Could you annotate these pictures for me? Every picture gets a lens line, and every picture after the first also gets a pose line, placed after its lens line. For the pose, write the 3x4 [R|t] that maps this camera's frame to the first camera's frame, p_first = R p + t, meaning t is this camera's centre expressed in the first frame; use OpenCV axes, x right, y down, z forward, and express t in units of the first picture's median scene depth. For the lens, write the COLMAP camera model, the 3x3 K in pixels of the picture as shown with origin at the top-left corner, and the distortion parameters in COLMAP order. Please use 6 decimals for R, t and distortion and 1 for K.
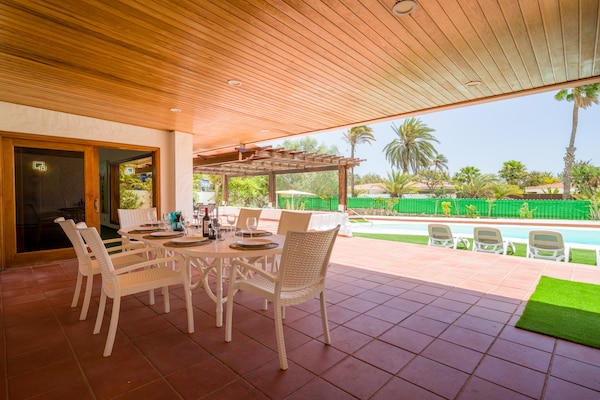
lens RADIAL K [[294.0, 0, 300.4], [0, 294.0, 205.7], [0, 0, 1]] dist [-0.007887, 0.002677]
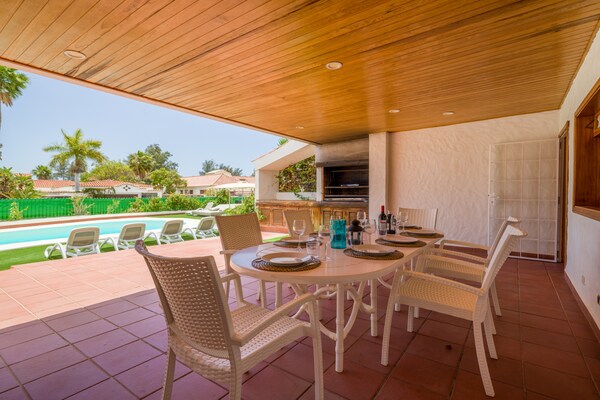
lens RADIAL K [[294.0, 0, 302.5], [0, 294.0, 205.9], [0, 0, 1]] dist [-0.007887, 0.002677]
pose [[-0.164224, -0.041500, 0.985550, -0.183575], [0.036971, 0.998154, 0.048191, -0.007135], [-0.985730, 0.044351, -0.162387, 0.209684]]
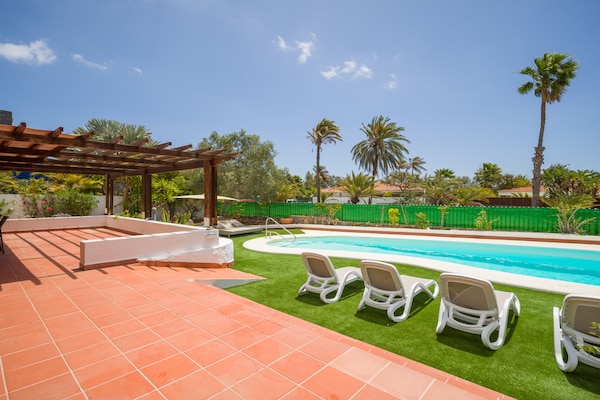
lens RADIAL K [[294.0, 0, 301.4], [0, 294.0, 200.5], [0, 0, 1]] dist [-0.007887, 0.002677]
pose [[0.998929, 0.001057, 0.046257, 0.166557], [0.000091, 0.999692, -0.024816, -0.013493], [-0.046269, 0.024794, 0.998621, 0.152823]]
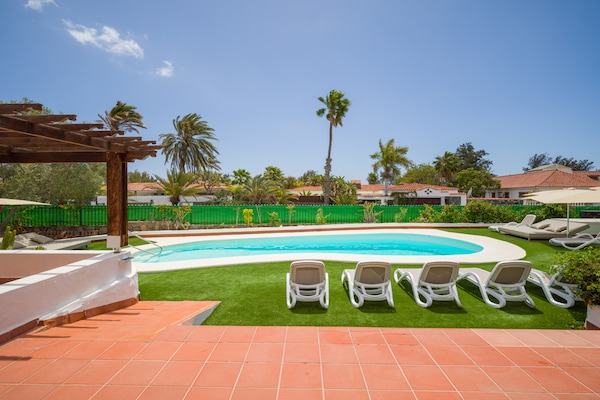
lens RADIAL K [[294.0, 0, 299.5], [0, 294.0, 199.4], [0, 0, 1]] dist [-0.007887, 0.002677]
pose [[0.732202, -0.012418, 0.680974, 0.018307], [0.026277, 0.999604, -0.010025, -0.024854], [-0.680580, 0.025234, 0.732239, 0.225270]]
